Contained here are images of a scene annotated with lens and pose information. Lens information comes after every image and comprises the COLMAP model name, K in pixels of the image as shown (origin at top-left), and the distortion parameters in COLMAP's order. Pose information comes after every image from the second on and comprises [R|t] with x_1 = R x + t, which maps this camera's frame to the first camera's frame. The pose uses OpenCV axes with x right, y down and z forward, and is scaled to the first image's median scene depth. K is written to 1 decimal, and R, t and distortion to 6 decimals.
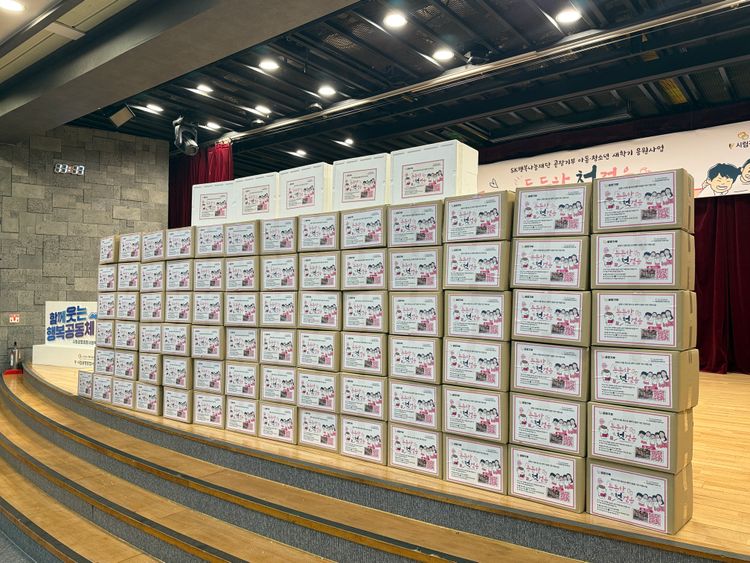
lens RADIAL K [[558.6, 0, 373.0], [0, 558.6, 280.9], [0, 0, 1]] dist [0.026887, -0.032646]
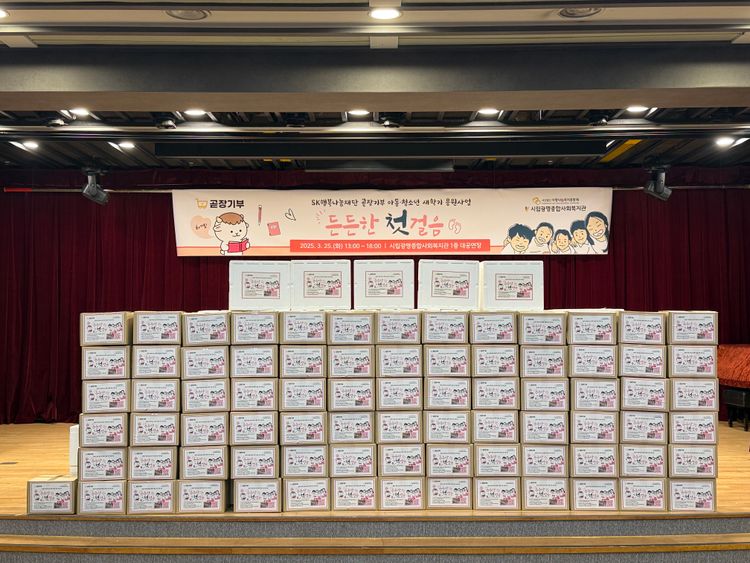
lens RADIAL K [[937.6, 0, 372.8], [0, 937.6, 281.6], [0, 0, 1]] dist [0.047982, 0.000000]
pose [[0.788570, 0.018061, 0.614680, -1.640539], [-0.013696, 0.999836, -0.011807, -0.181091], [-0.614793, 0.000892, 0.788688, -0.546771]]
